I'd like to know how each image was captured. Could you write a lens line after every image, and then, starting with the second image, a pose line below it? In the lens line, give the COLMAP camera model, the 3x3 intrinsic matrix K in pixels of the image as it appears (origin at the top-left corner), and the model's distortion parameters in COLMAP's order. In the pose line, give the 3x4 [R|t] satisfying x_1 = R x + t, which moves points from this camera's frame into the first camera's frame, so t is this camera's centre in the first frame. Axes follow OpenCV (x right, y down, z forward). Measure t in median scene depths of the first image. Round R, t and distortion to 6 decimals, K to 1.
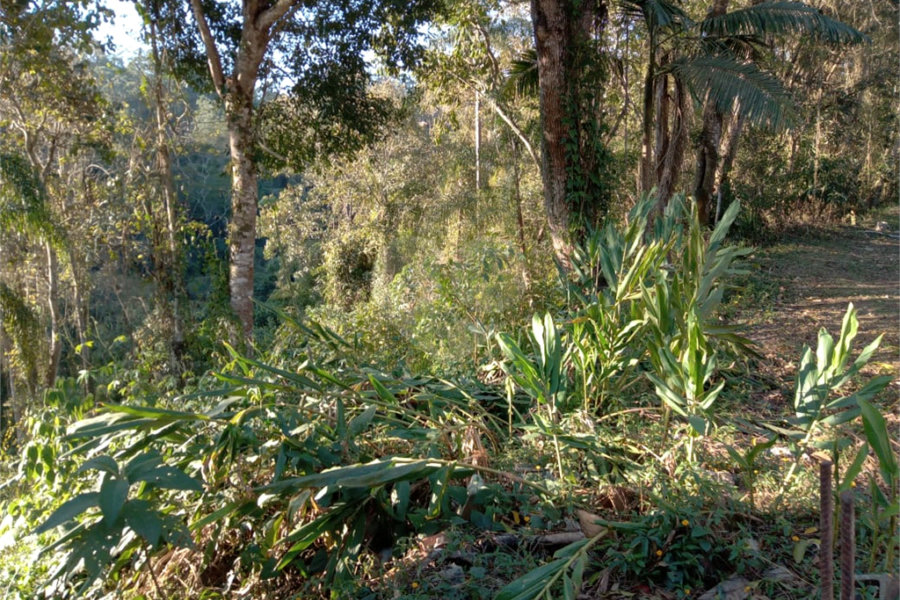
lens RADIAL K [[701.0, 0, 446.9], [0, 701.0, 298.0], [0, 0, 1]] dist [0.078017, -0.120227]
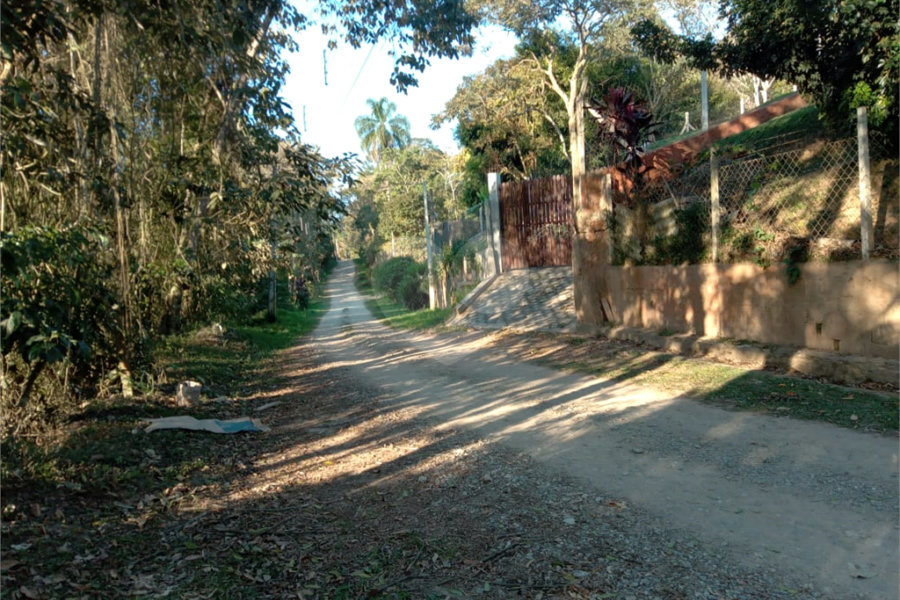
lens RADIAL K [[701.0, 0, 451.6], [0, 701.0, 300.7], [0, 0, 1]] dist [0.078017, -0.120227]
pose [[0.617267, -0.028562, 0.786235, 0.294402], [0.133577, 0.988637, -0.068956, -0.085453], [-0.775331, 0.147587, 0.614068, 0.471546]]
